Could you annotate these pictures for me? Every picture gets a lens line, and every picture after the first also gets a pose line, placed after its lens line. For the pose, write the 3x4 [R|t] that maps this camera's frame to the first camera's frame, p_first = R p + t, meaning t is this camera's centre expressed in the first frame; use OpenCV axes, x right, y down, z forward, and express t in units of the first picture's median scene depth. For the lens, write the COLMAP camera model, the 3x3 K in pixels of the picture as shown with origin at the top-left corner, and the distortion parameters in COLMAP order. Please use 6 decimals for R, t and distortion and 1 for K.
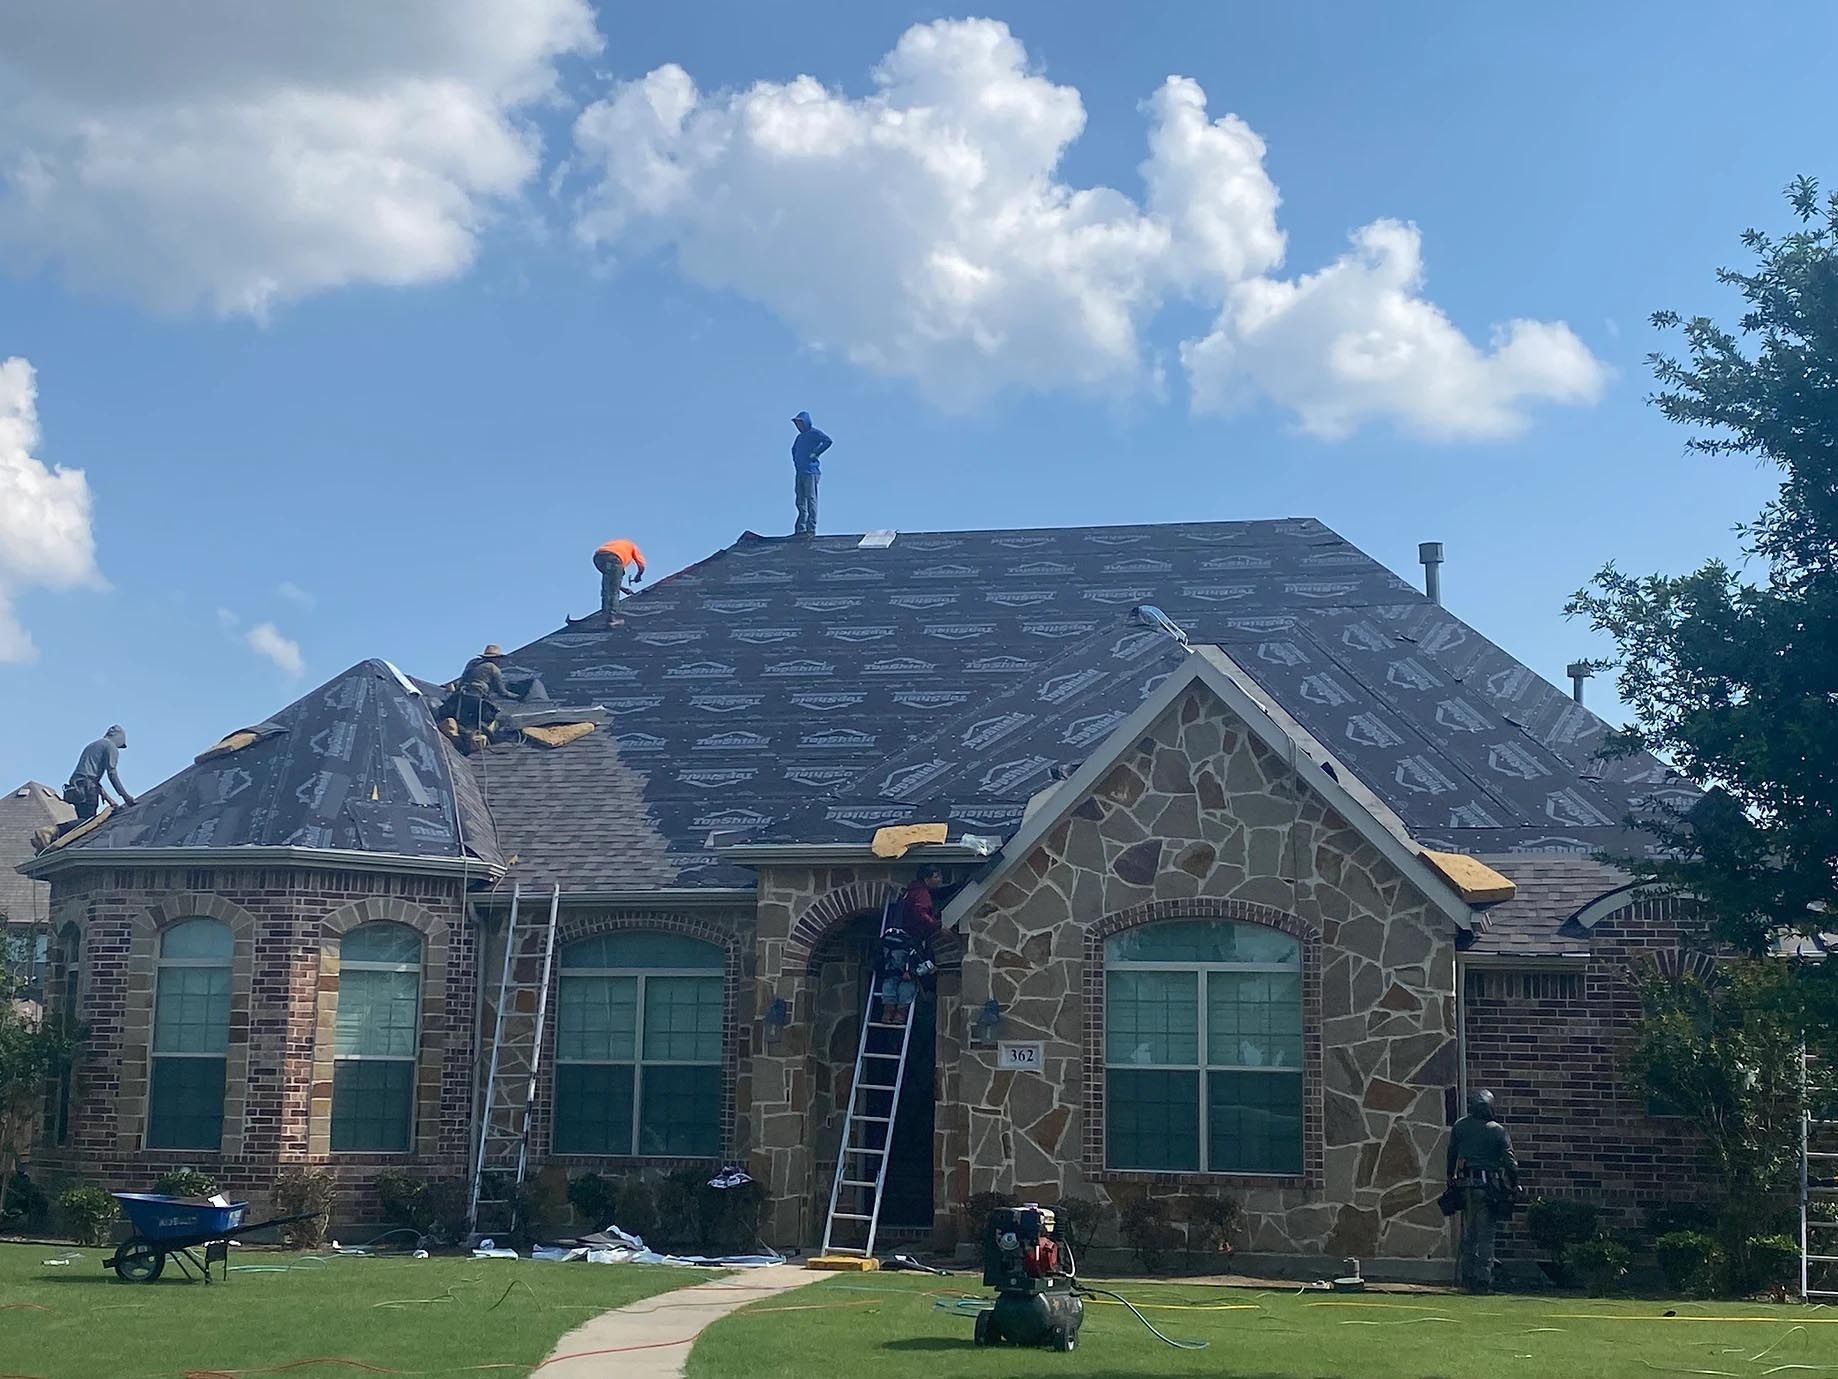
lens RADIAL K [[2648.5, 0, 903.3], [0, 2648.5, 682.0], [0, 0, 1]] dist [0.226123, -0.822681]
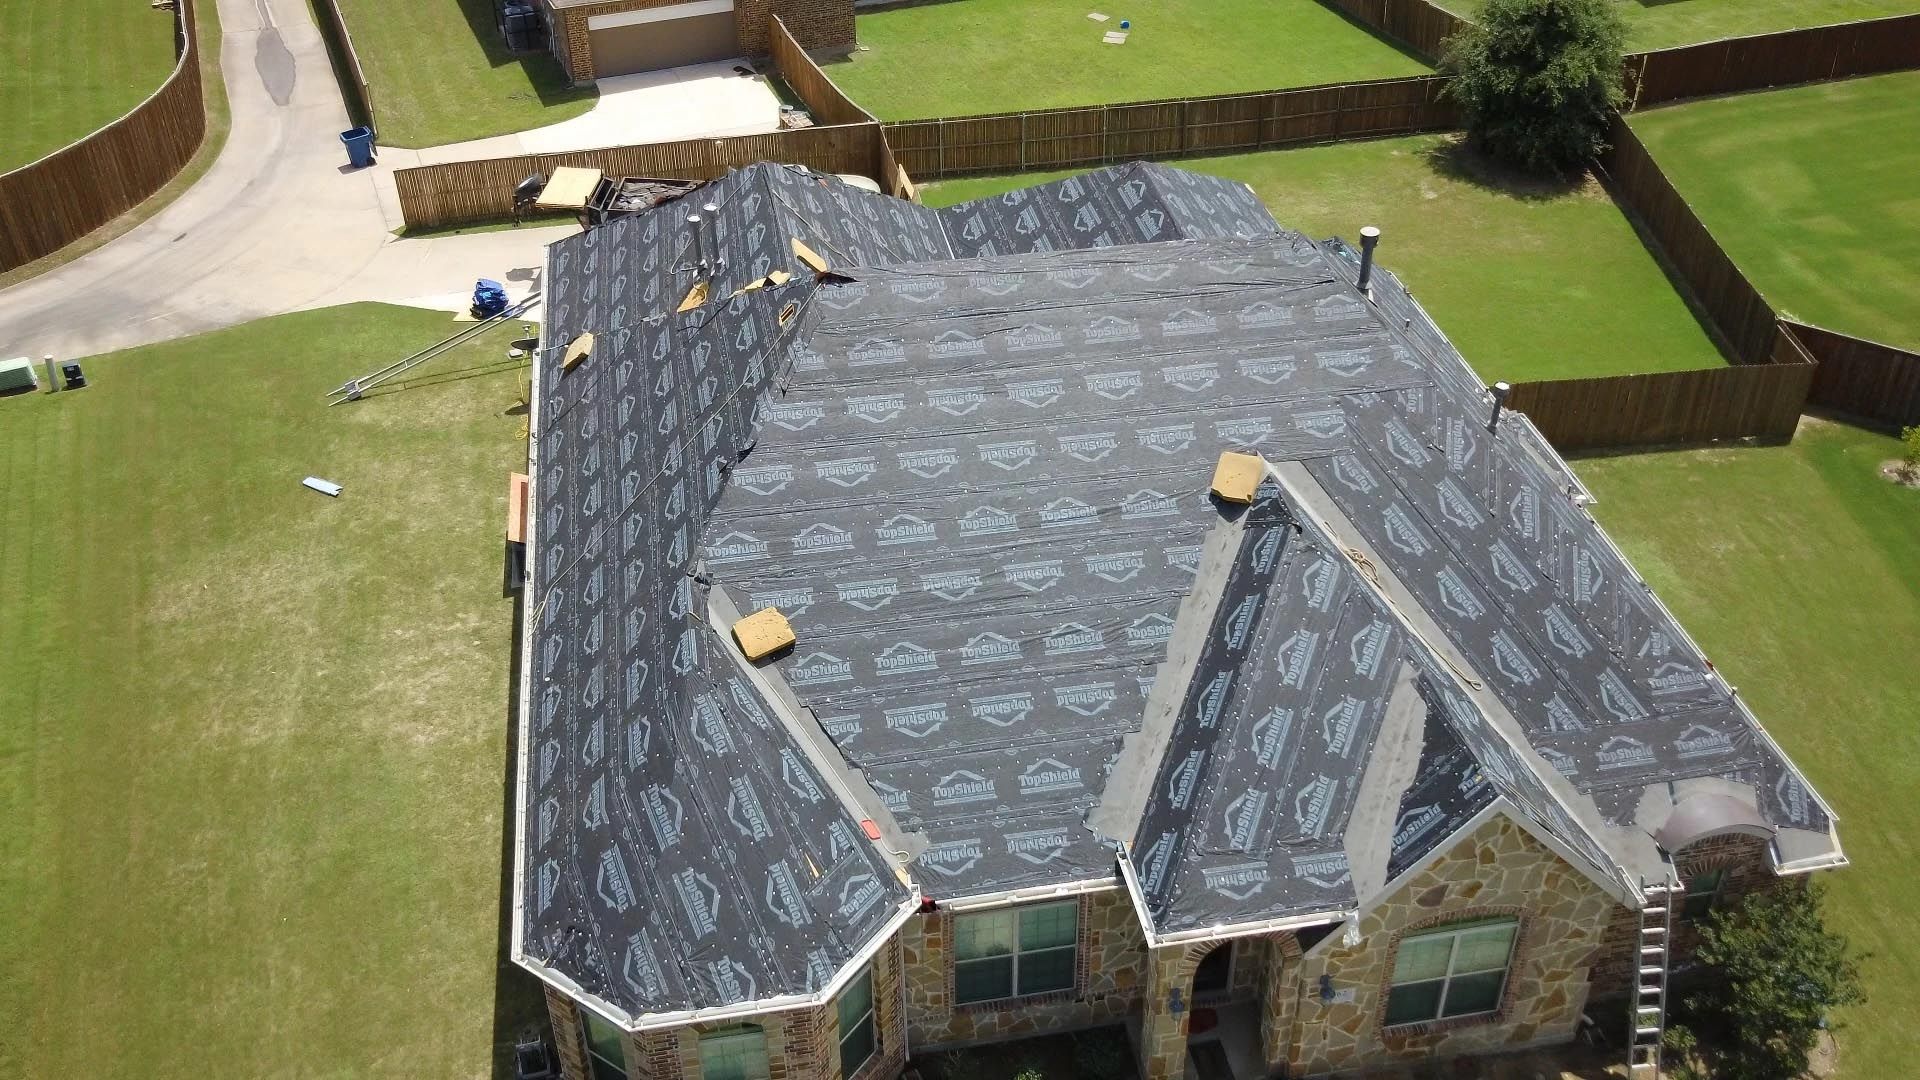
lens RADIAL K [[1767.1, 0, 962.2], [0, 1767.1, 546.7], [0, 0, 1]] dist [0.013614, 0.007702]
pose [[0.910635, -0.259253, 0.321763, -0.411904], [-0.043665, 0.713954, 0.698830, -0.741143], [-0.410898, -0.650428, 0.638832, 0.609417]]
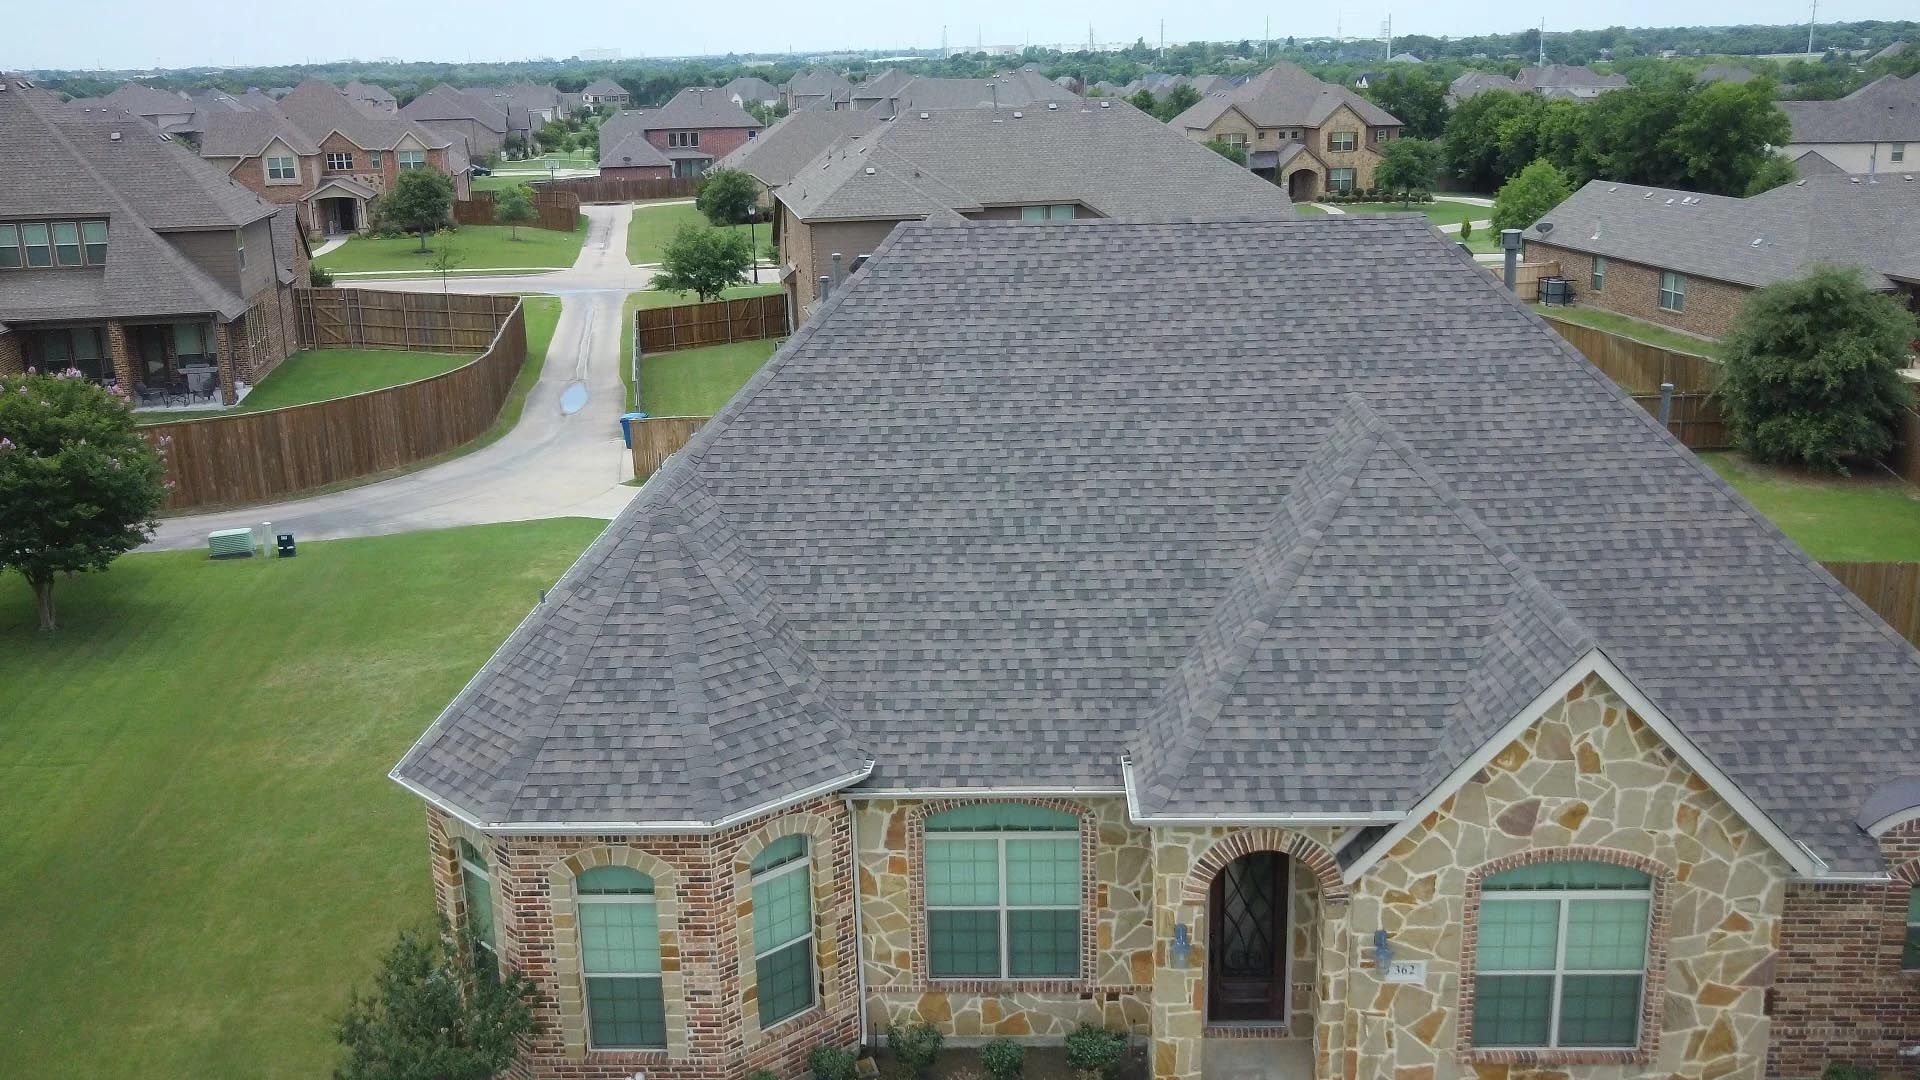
lens RADIAL K [[1768.7, 0, 964.7], [0, 1768.7, 540.8], [0, 0, 1]] dist [0.003470, 0.022441]
pose [[0.975851, -0.096158, 0.196135, -0.276069], [0.004565, 0.906678, 0.421799, -0.355583], [-0.218391, -0.410718, 0.885221, 0.437126]]
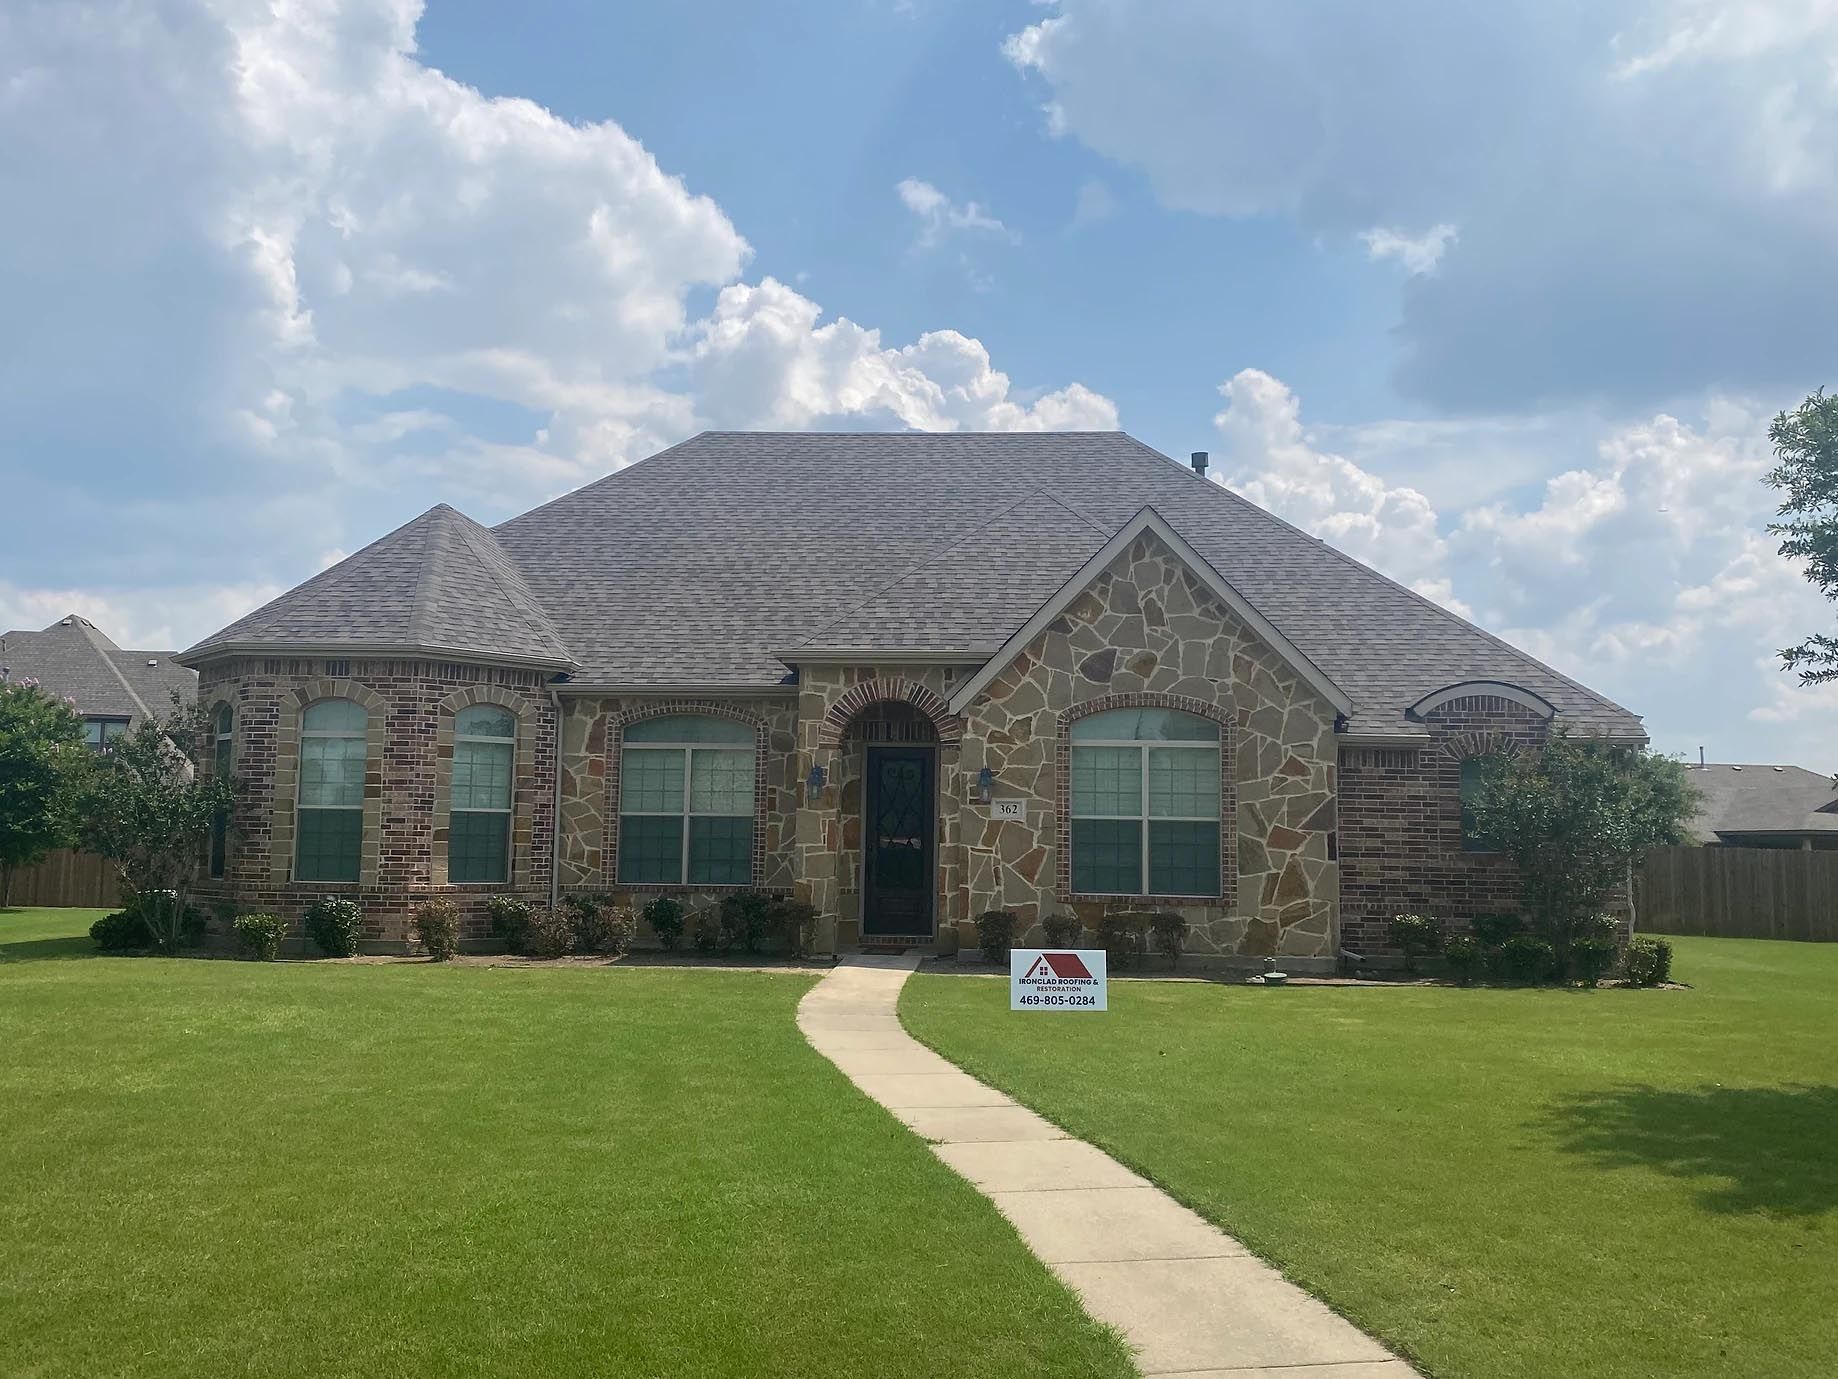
lens RADIAL K [[1664.4, 0, 919.3], [0, 1664.4, 681.7], [0, 0, 1]] dist [0.210911, -0.714049]
pose [[0.984072, 0.014696, 0.177160, -0.147612], [-0.025643, 0.997889, 0.059659, 0.028565], [-0.175909, -0.063252, 0.982372, 0.195615]]
